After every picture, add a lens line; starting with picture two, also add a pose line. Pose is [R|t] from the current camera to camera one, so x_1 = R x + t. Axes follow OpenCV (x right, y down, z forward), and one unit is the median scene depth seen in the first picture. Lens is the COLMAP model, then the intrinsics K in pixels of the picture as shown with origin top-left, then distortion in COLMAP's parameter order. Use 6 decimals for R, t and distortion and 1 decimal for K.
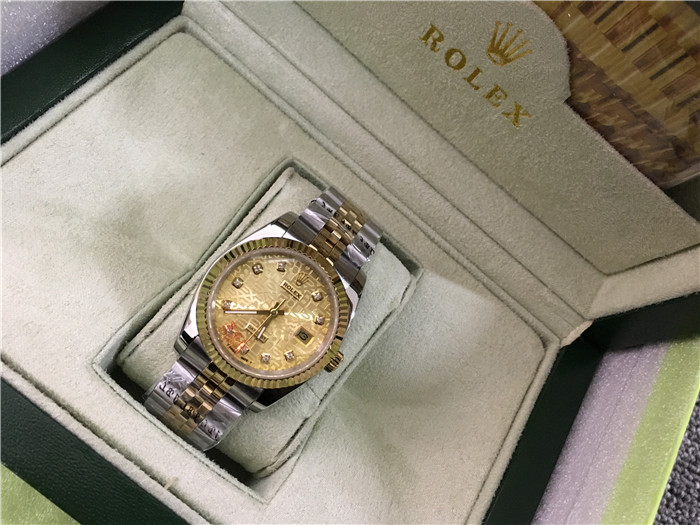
lens RADIAL K [[628.7, 0, 346.6], [0, 628.7, 259.1], [0, 0, 1]] dist [0.094035, -0.001394]
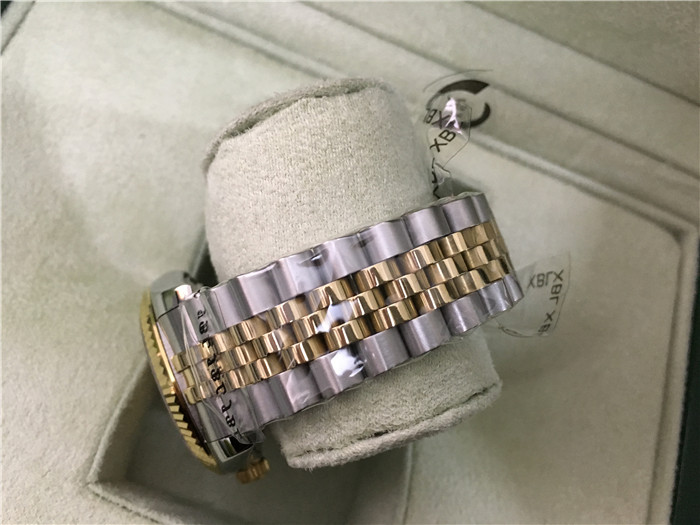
lens RADIAL K [[633.7, 0, 350.0], [0, 633.7, 262.5], [0, 0, 1]] dist [0.101454, -0.210836]
pose [[0.951101, -0.299538, -0.075393, 0.002373], [0.307272, 0.942407, 0.132107, -0.055308], [0.031480, -0.148813, 0.988364, 0.277511]]
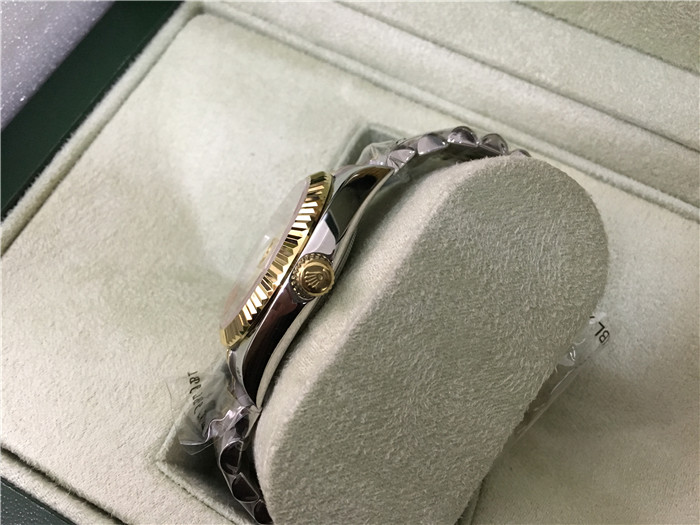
lens RADIAL K [[633.7, 0, 350.0], [0, 633.7, 262.5], [0, 0, 1]] dist [0.101454, -0.210836]
pose [[0.924023, -0.244223, -0.294170, 0.073414], [0.245351, 0.968849, -0.033673, 0.014725], [0.293230, -0.041060, 0.955160, 0.282850]]
